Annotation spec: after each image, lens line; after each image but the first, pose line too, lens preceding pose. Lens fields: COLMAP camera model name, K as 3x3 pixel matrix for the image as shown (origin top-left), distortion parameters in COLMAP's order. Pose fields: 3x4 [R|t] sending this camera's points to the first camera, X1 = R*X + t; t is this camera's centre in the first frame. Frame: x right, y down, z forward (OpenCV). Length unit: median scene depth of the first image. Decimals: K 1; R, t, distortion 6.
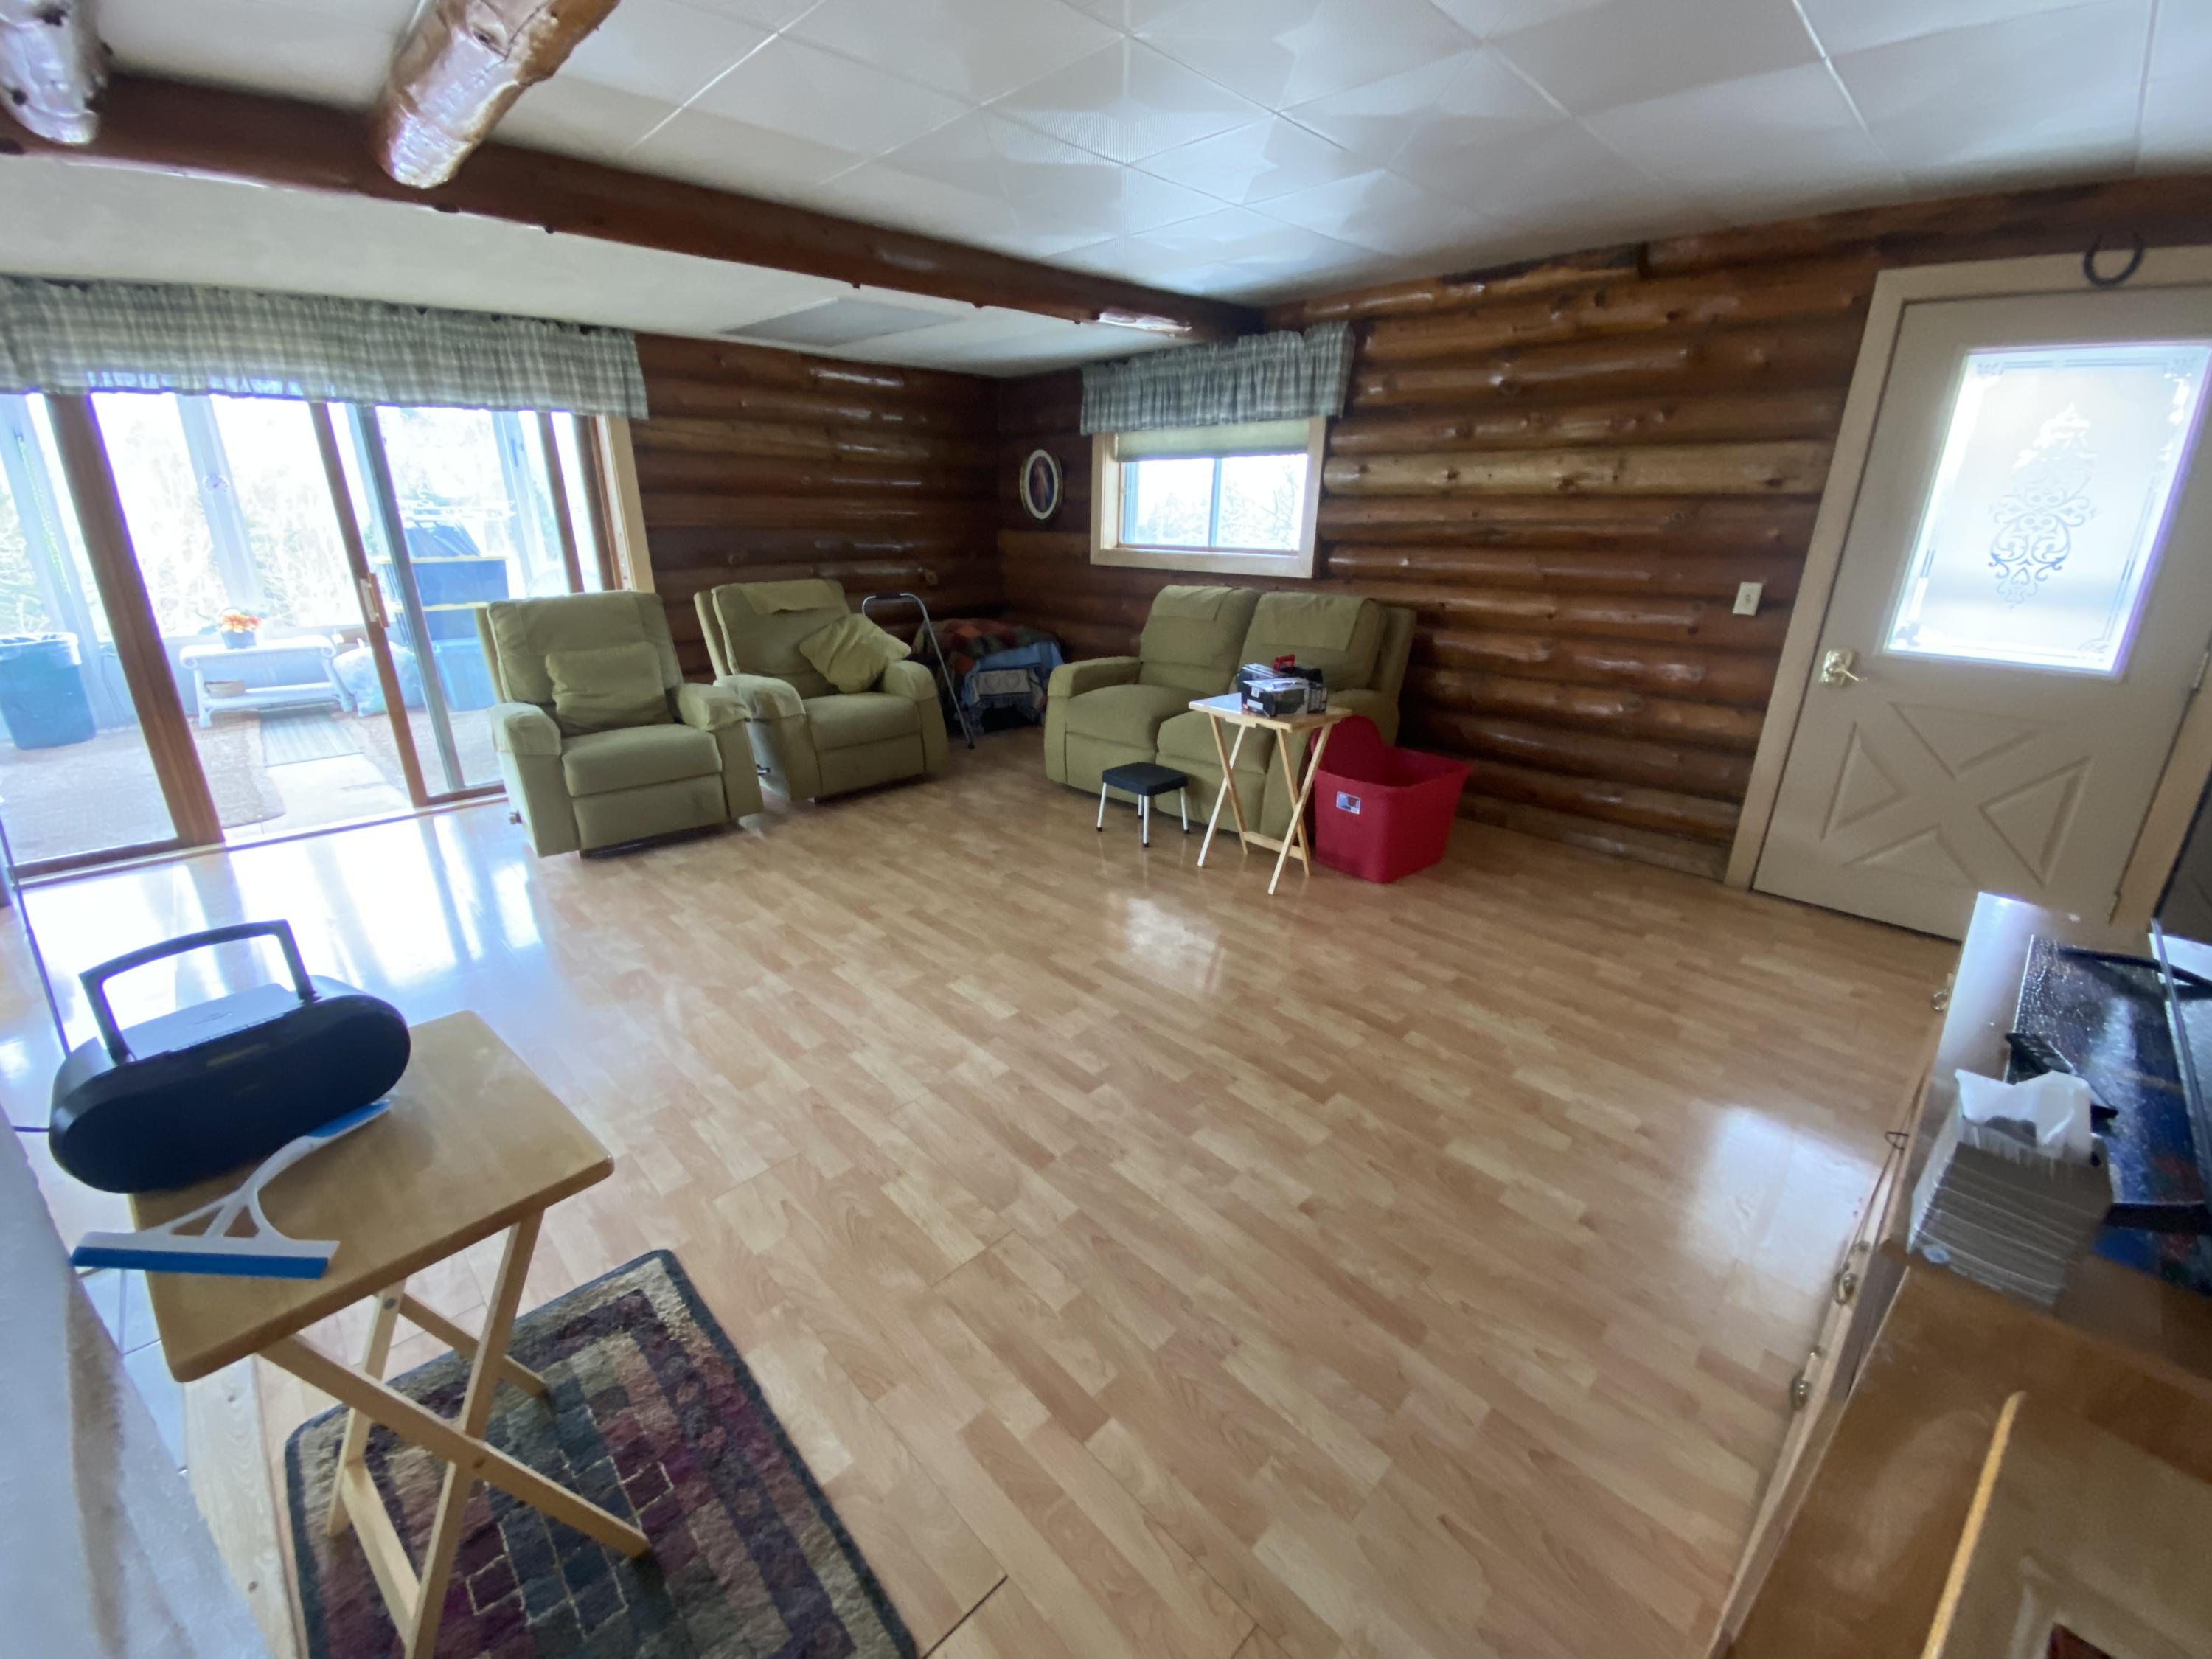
lens RADIAL K [[913.8, 0, 1107.0], [0, 913.8, 820.6], [0, 0, 1]] dist [-0.000354, -0.001288]
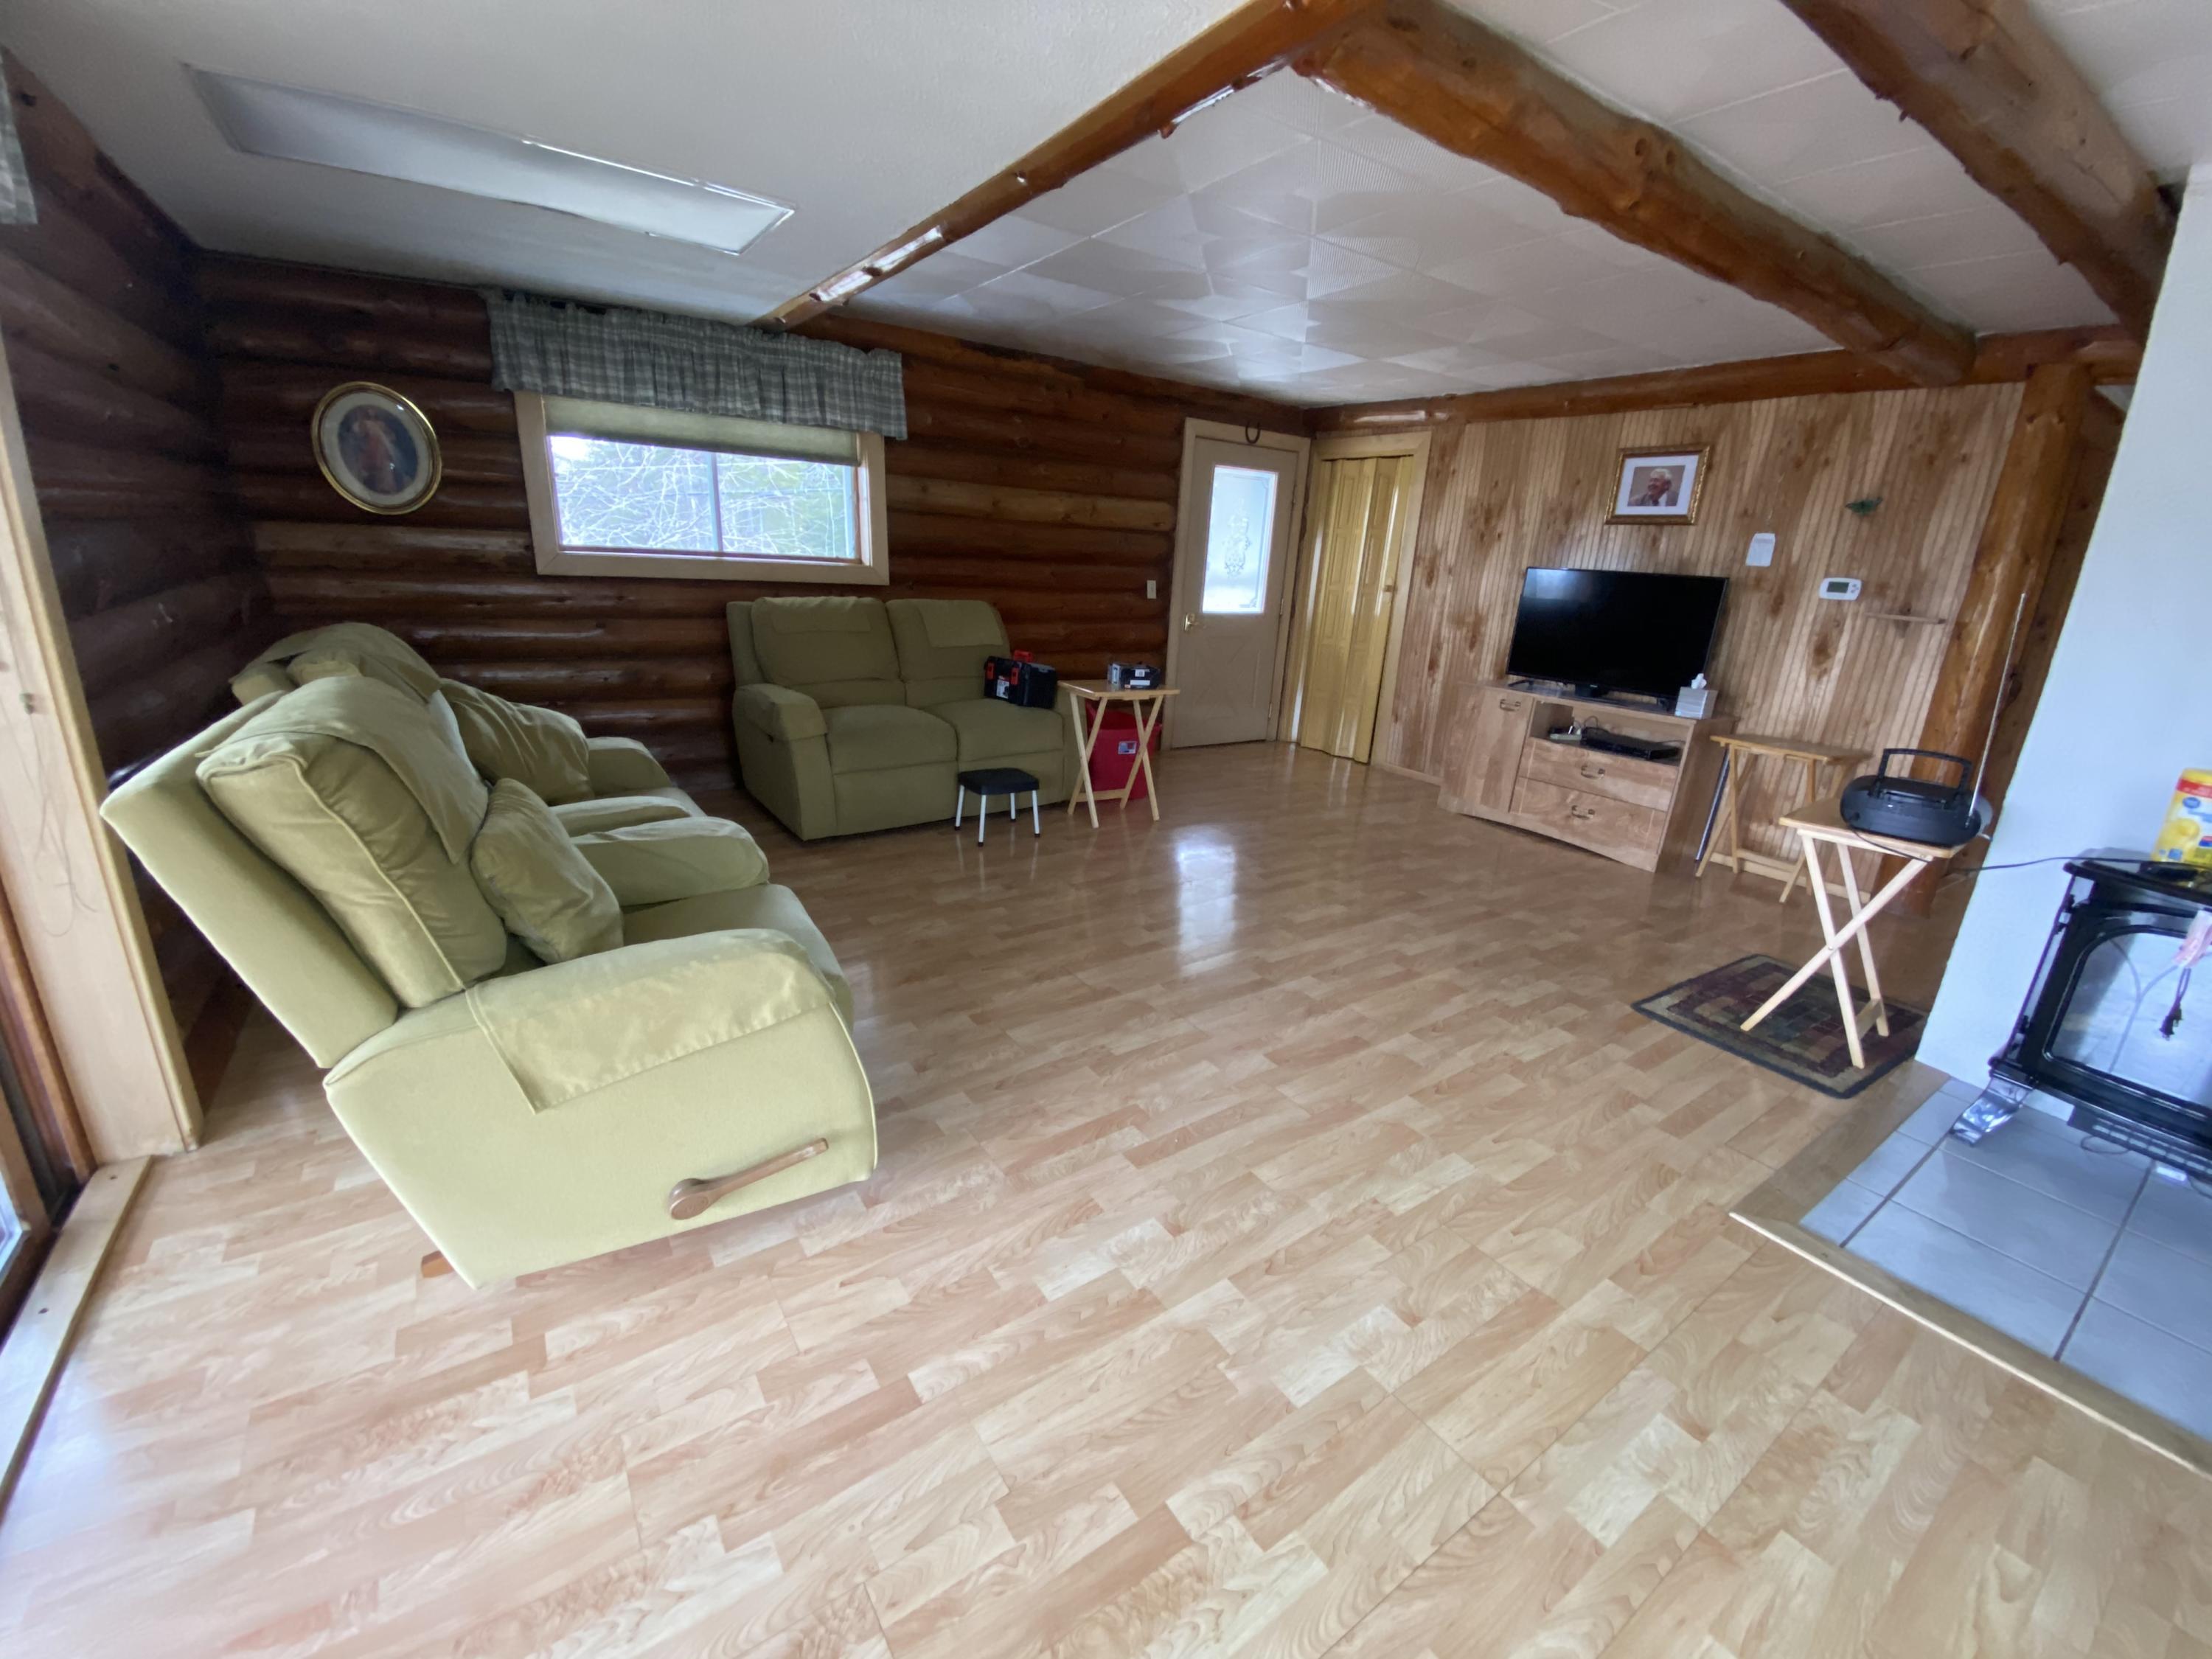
lens RADIAL K [[913.8, 0, 1112.6], [0, 913.8, 835.6], [0, 0, 1]] dist [-0.000354, -0.001288]
pose [[0.162154, -0.288611, 0.943615, -1.047221], [0.271261, 0.932467, 0.238587, -0.225612], [-0.948749, 0.217278, 0.229492, 0.725529]]
